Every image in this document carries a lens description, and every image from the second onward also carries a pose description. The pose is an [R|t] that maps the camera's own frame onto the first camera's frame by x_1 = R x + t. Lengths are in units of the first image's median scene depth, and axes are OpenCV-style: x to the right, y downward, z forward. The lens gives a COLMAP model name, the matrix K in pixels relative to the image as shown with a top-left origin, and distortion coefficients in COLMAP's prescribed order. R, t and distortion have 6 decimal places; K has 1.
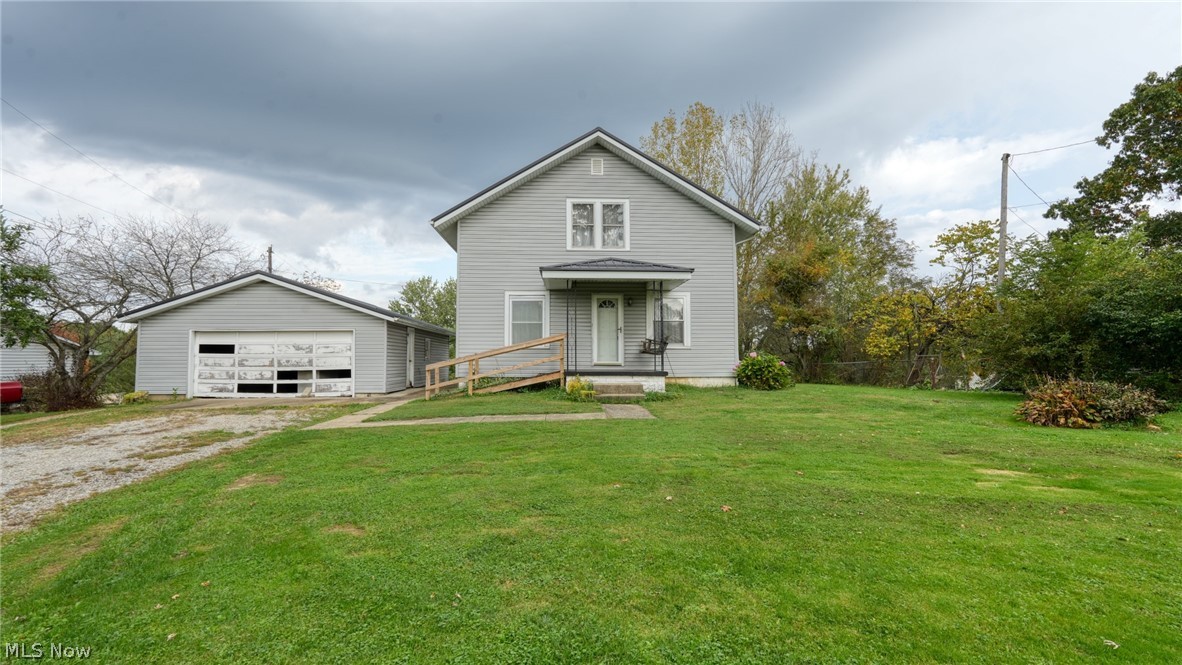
lens RADIAL K [[518.2, 0, 591.0], [0, 518.2, 332.5], [0, 0, 1]] dist [-0.005530, 0.001014]
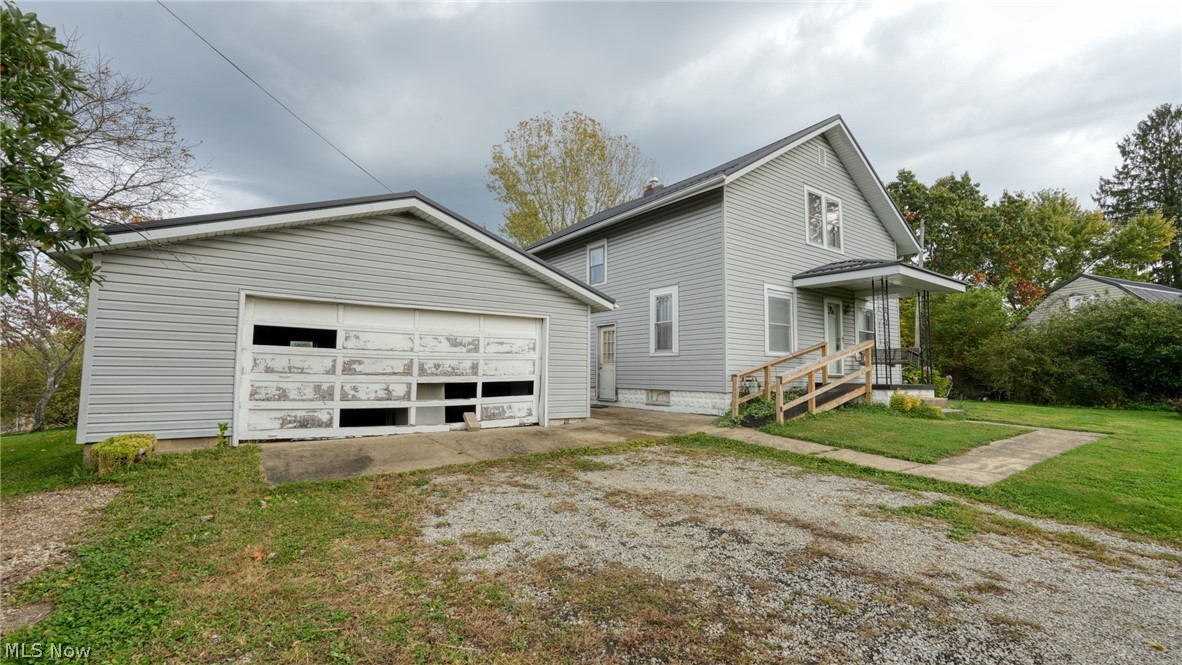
lens RADIAL K [[518.2, 0, 591.0], [0, 518.2, 332.5], [0, 0, 1]] dist [-0.005530, 0.001014]
pose [[0.830016, 0.056557, 0.554865, -0.764290], [-0.045081, 0.998393, -0.034329, 0.032178], [-0.555915, 0.003480, 0.831232, 0.456024]]
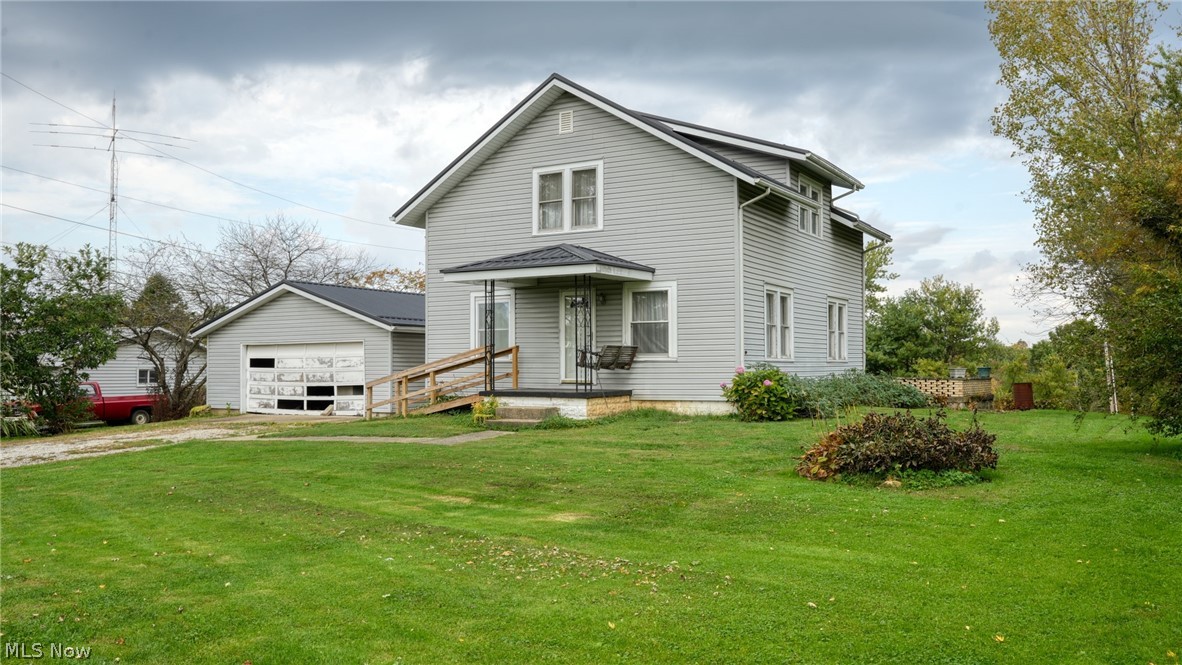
lens RADIAL K [[961.9, 0, 591.0], [0, 961.9, 332.5], [0, 0, 1]] dist [0.002272, -0.002462]
pose [[0.836892, -0.021620, -0.546941, 0.771036], [0.033235, 0.999383, 0.011350, -0.024988], [0.546358, -0.027676, 0.837094, -0.163270]]
